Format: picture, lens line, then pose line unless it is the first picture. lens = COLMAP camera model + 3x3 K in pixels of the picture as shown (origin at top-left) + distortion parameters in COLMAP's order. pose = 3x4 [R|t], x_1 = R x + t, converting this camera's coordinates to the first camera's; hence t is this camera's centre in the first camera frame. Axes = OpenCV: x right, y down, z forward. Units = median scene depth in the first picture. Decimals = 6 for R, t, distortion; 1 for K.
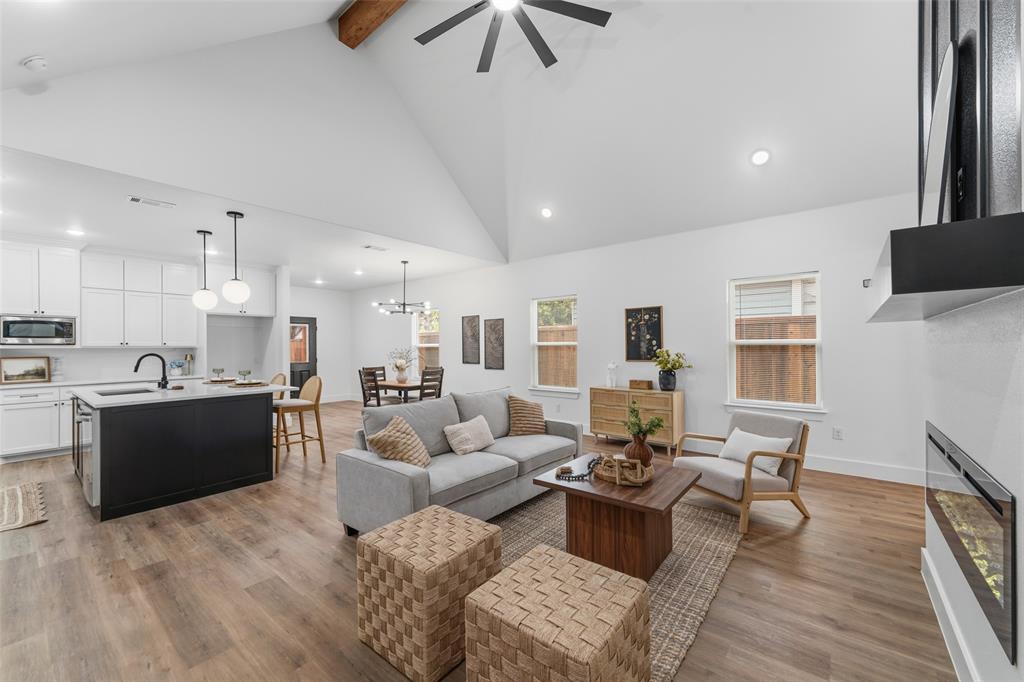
lens RADIAL K [[406.9, 0, 506.2], [0, 406.9, 347.8], [0, 0, 1]] dist [0.007384, -0.001742]
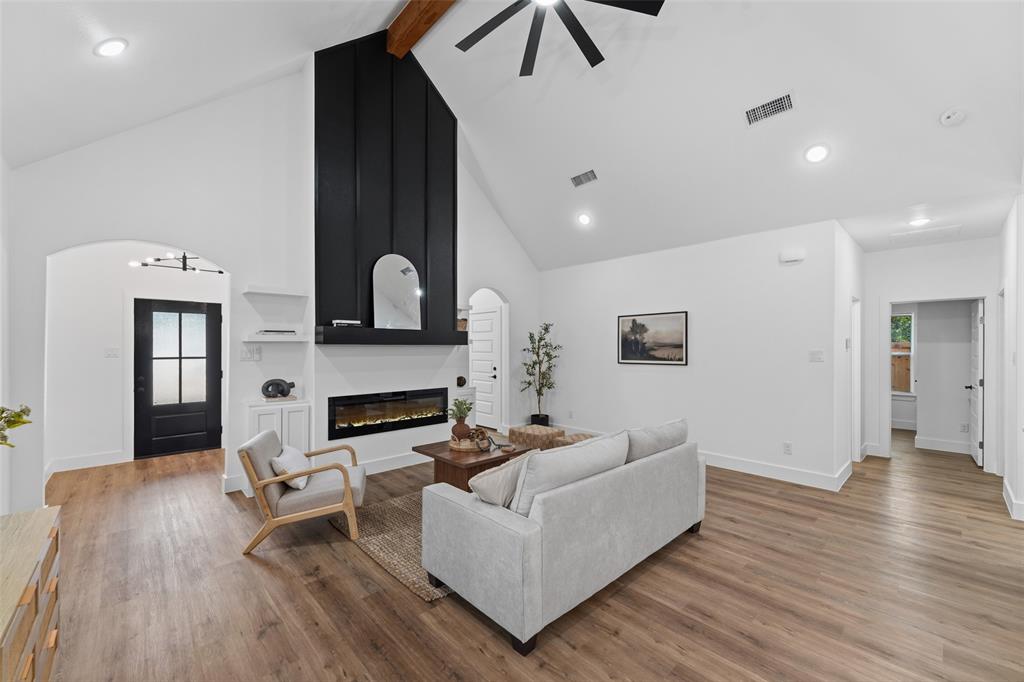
lens RADIAL K [[406.9, 0, 503.4], [0, 406.9, 347.5], [0, 0, 1]] dist [0.007384, -0.001742]
pose [[-0.990345, 0.005037, 0.138530, -0.018414], [0.005226, 0.999986, 0.001001, -0.020844], [-0.138523, 0.001715, -0.990358, 1.157282]]
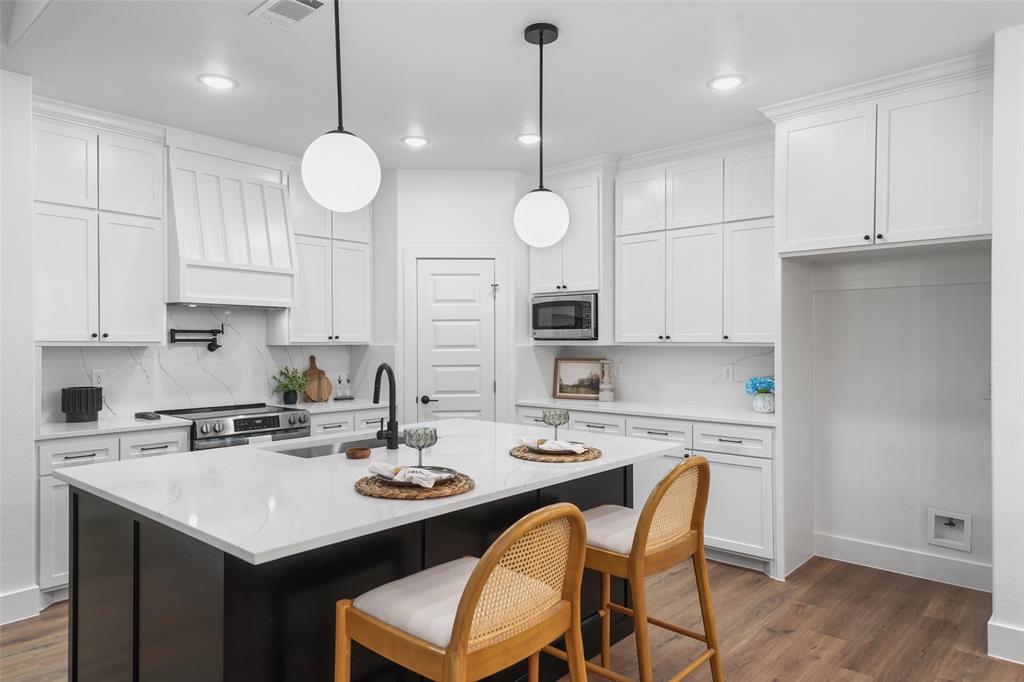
lens RADIAL K [[656.9, 0, 506.7], [0, 656.9, 343.0], [0, 0, 1]] dist [0.051224, -0.005456]
pose [[-0.047220, 0.010313, -0.998831, -0.134885], [-0.000981, 0.999946, 0.010371, -0.011720], [0.998884, 0.001470, -0.047207, 0.903810]]
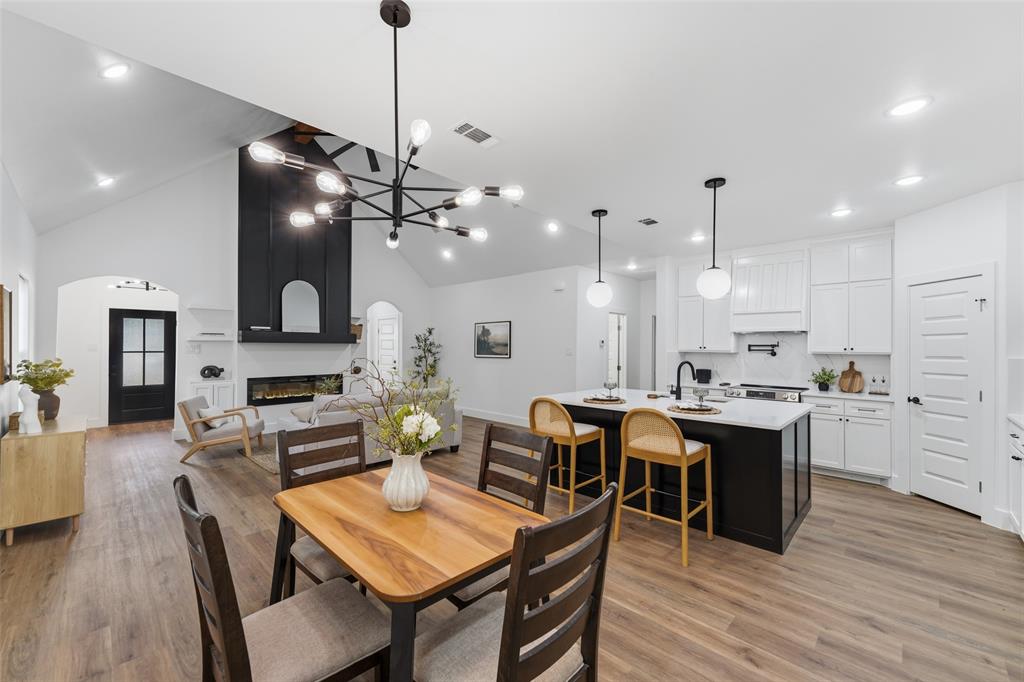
lens RADIAL K [[406.9, 0, 503.8], [0, 406.9, 345.6], [0, 0, 1]] dist [0.007384, -0.001742]
pose [[-0.996060, 0.001232, 0.088672, -0.415360], [0.001022, 0.999997, -0.002418, -0.015462], [-0.088675, -0.002318, -0.996058, 1.530743]]
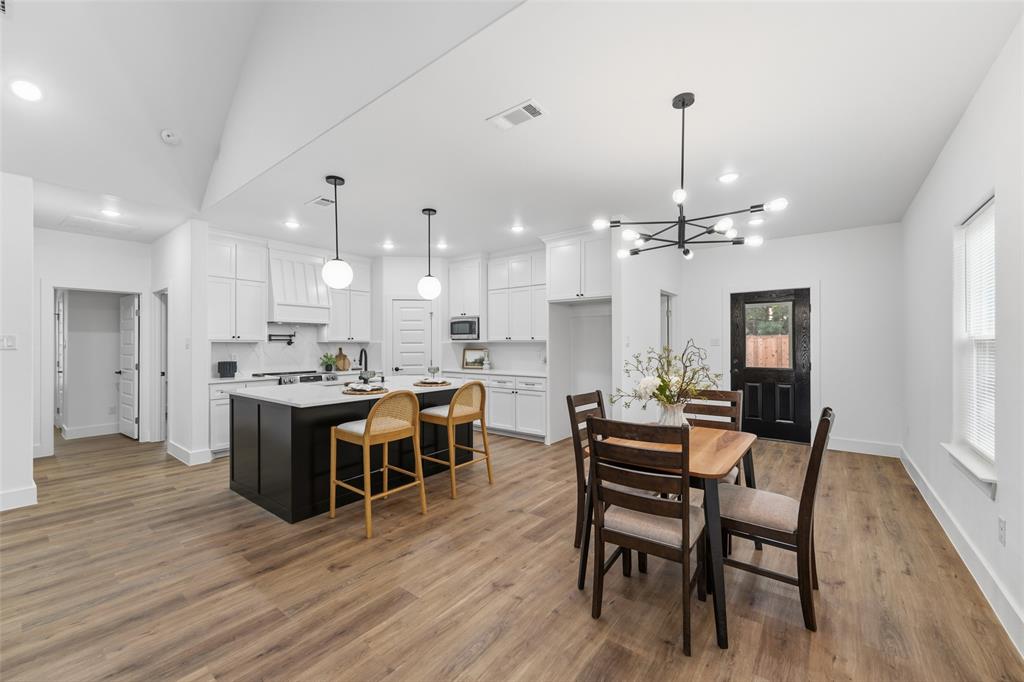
lens RADIAL K [[406.9, 0, 506.6], [0, 406.9, 341.5], [0, 0, 1]] dist [0.007384, -0.001742]
pose [[0.019764, 0.001960, -0.999803, 0.125307], [-0.000318, 0.999998, 0.001954, -0.003481], [0.999805, 0.000280, 0.019764, 1.040921]]
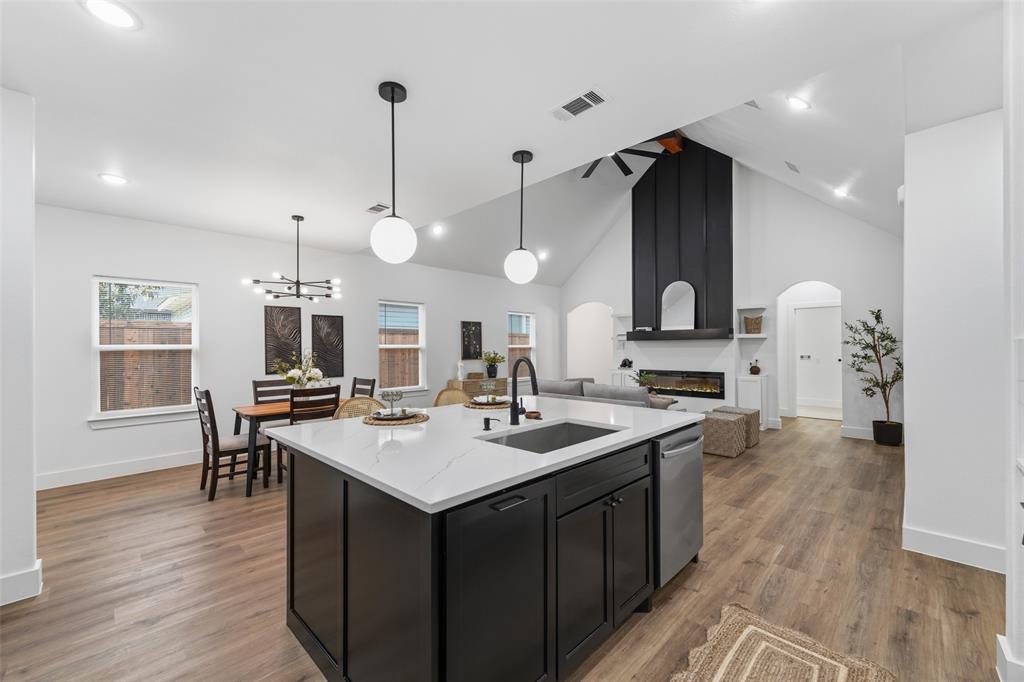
lens RADIAL K [[406.9, 0, 508.1], [0, 406.9, 345.6], [0, 0, 1]] dist [0.007384, -0.001742]
pose [[0.089806, 0.011876, 0.995888, -1.067044], [0.007025, 0.999896, -0.012557, 0.003714], [-0.995934, 0.008124, 0.089714, 0.756755]]
